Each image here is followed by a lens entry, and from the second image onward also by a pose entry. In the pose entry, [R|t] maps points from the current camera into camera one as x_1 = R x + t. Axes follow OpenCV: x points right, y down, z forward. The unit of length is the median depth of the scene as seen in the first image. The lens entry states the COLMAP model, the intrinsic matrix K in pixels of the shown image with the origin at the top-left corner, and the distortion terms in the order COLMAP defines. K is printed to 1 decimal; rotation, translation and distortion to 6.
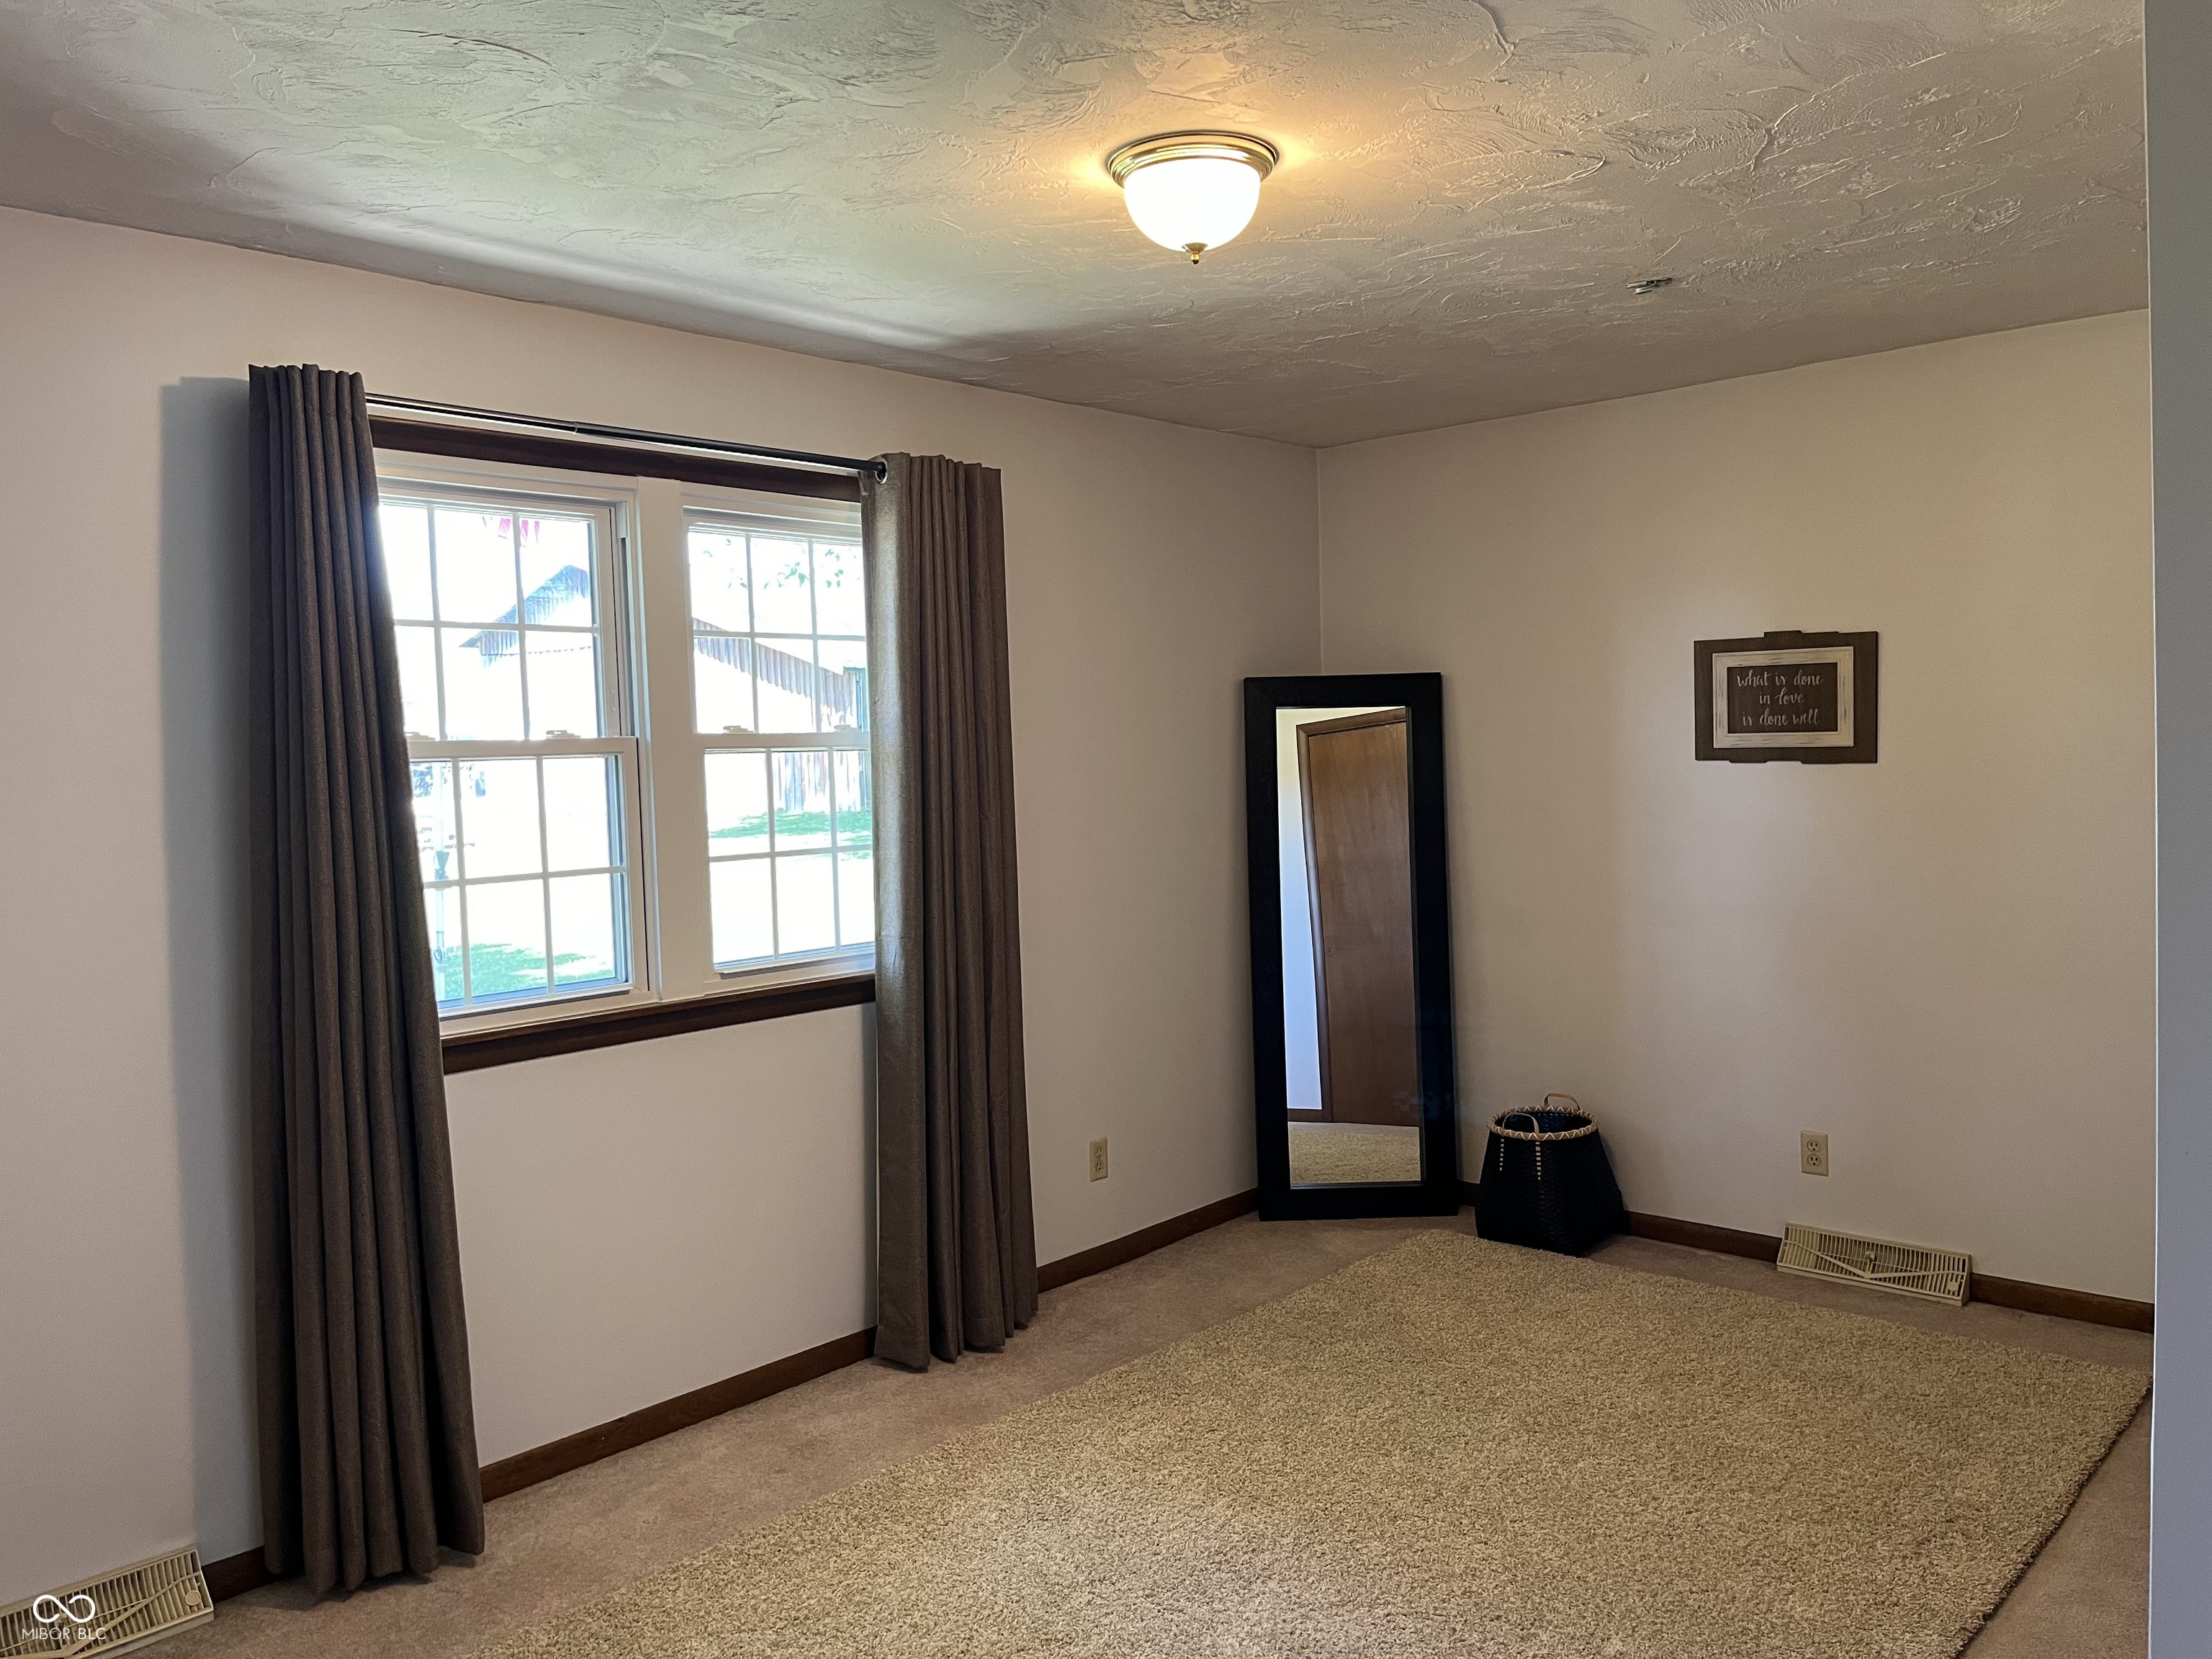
lens RADIAL K [[1674.2, 0, 1103.1], [0, 1674.2, 832.6], [0, 0, 1]] dist [0.045908, -0.009573]
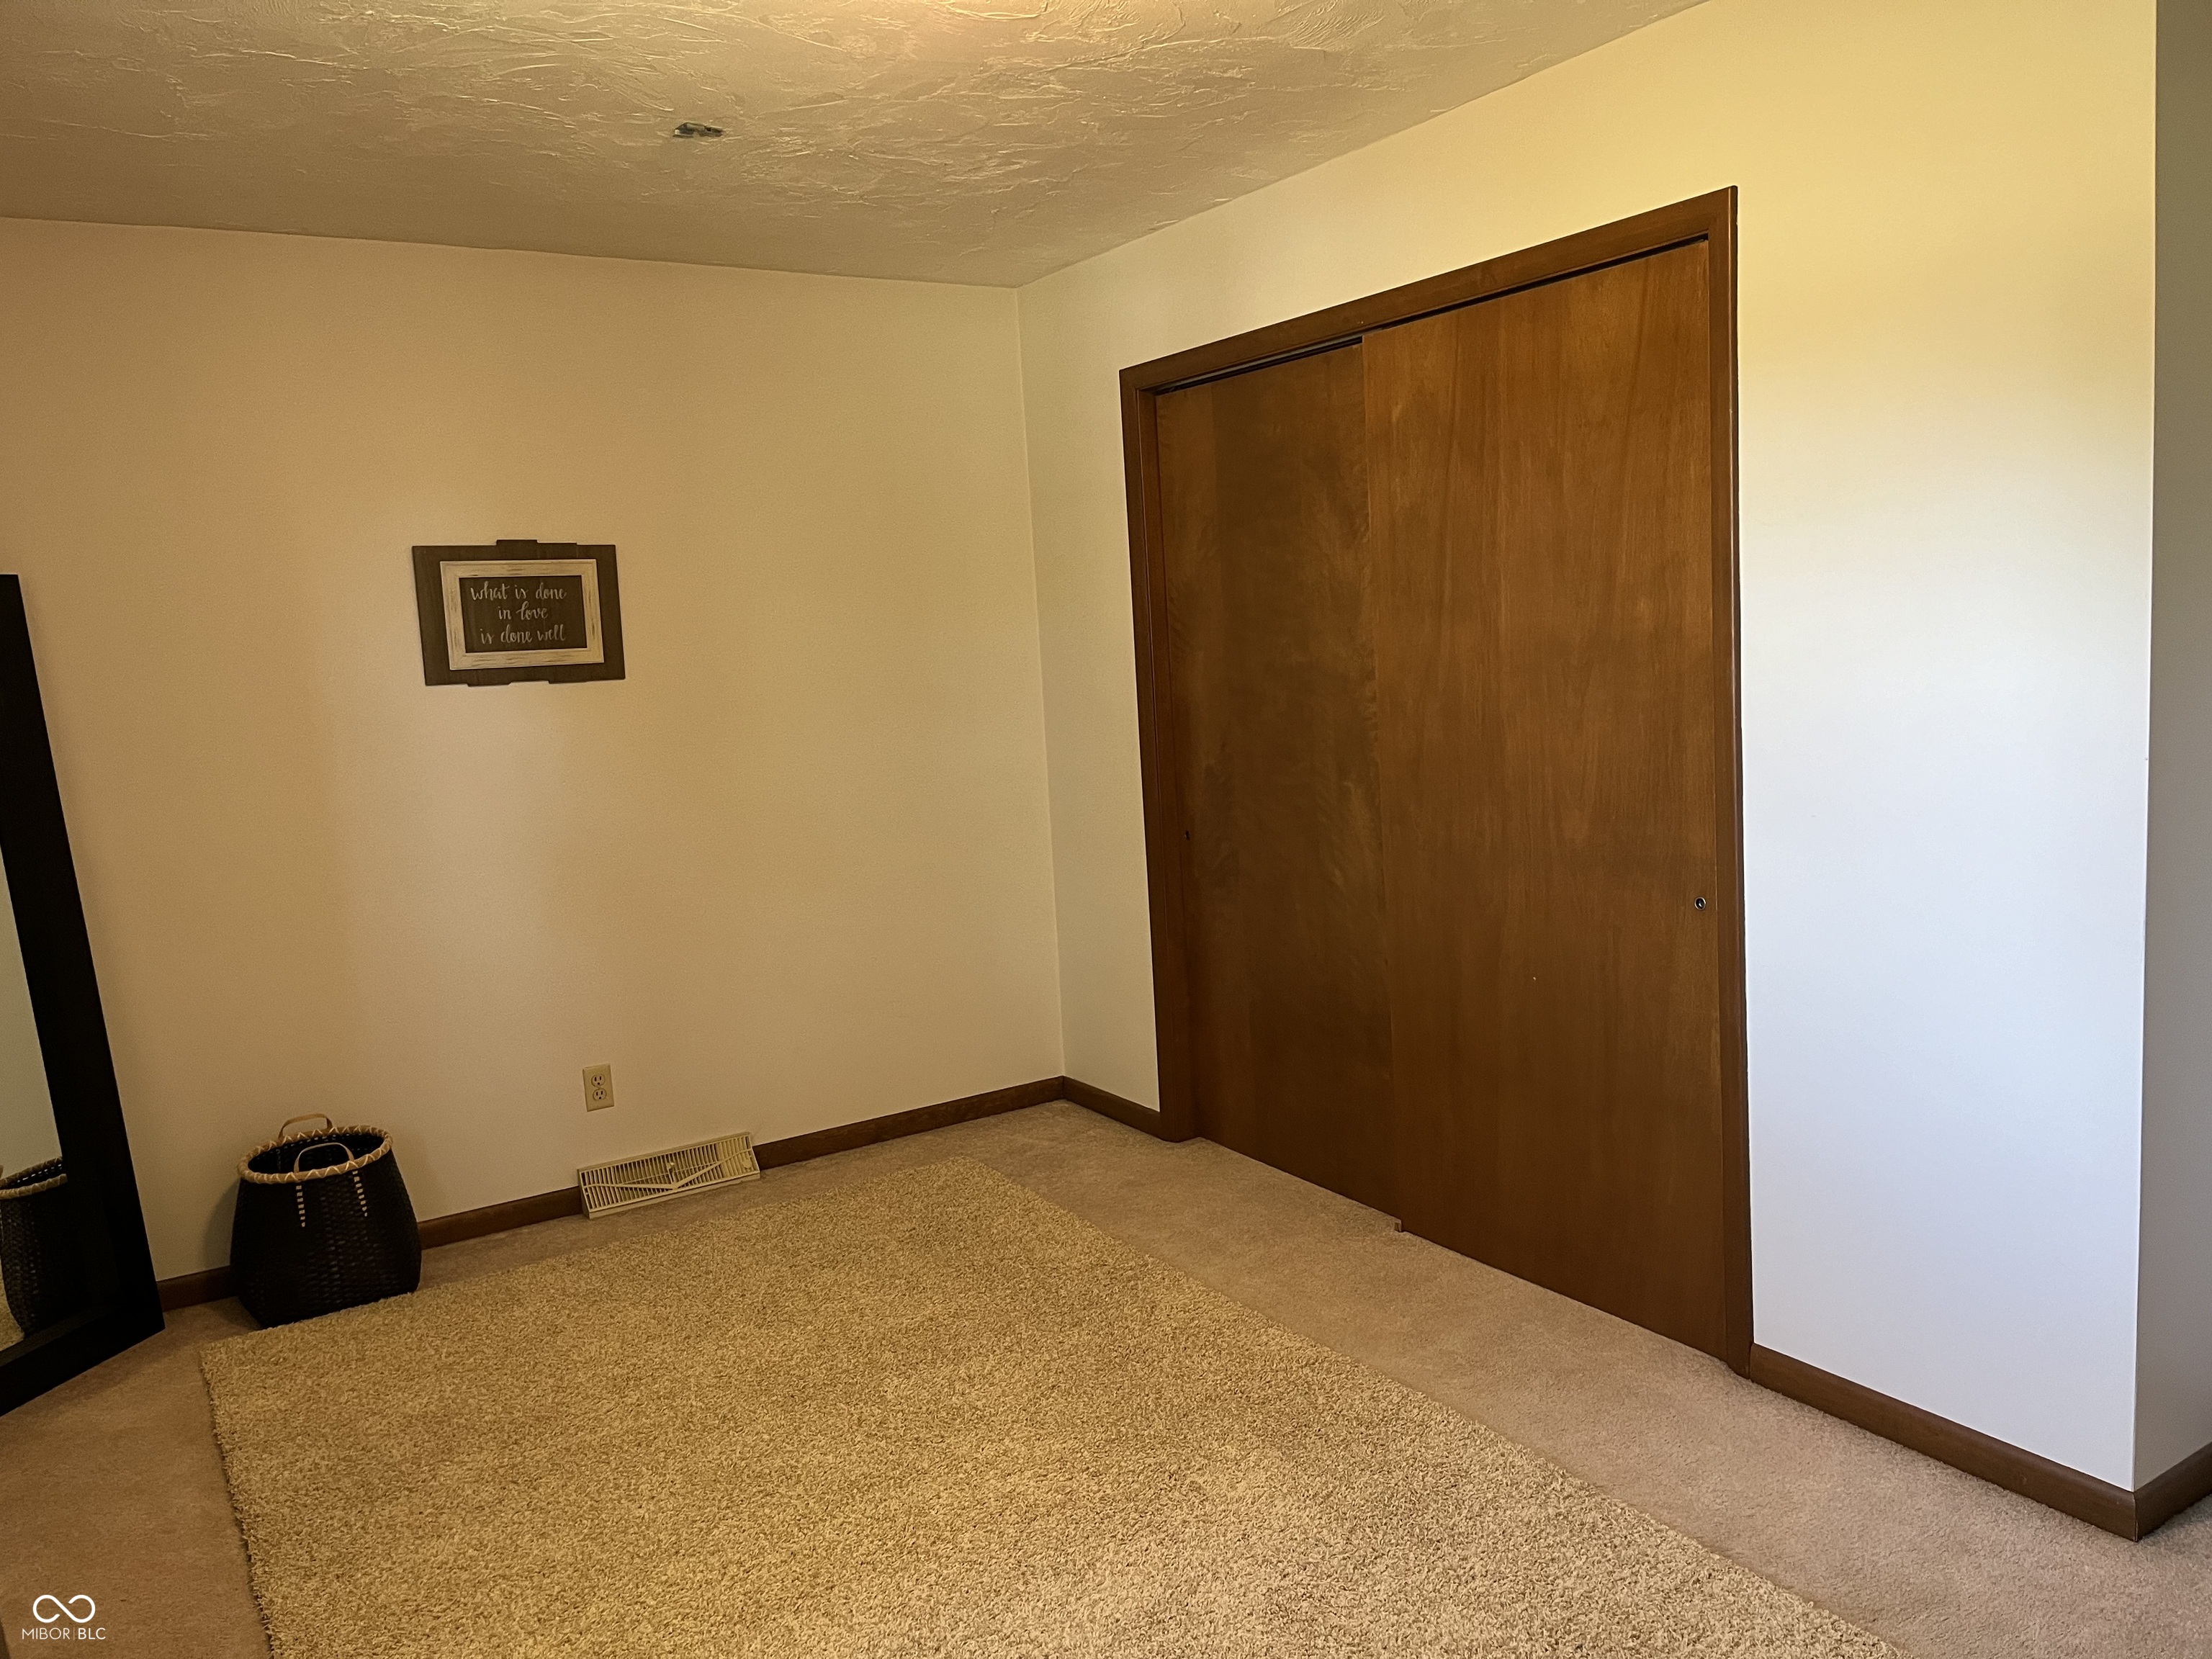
lens RADIAL K [[1674.2, 0, 1111.3], [0, 1674.2, 844.7], [0, 0, 1]] dist [0.045908, -0.009573]
pose [[0.272051, -0.109188, 0.956068, -0.403110], [0.102814, 0.991153, 0.083939, 0.001808], [-0.956775, 0.075462, 0.280870, 0.437787]]
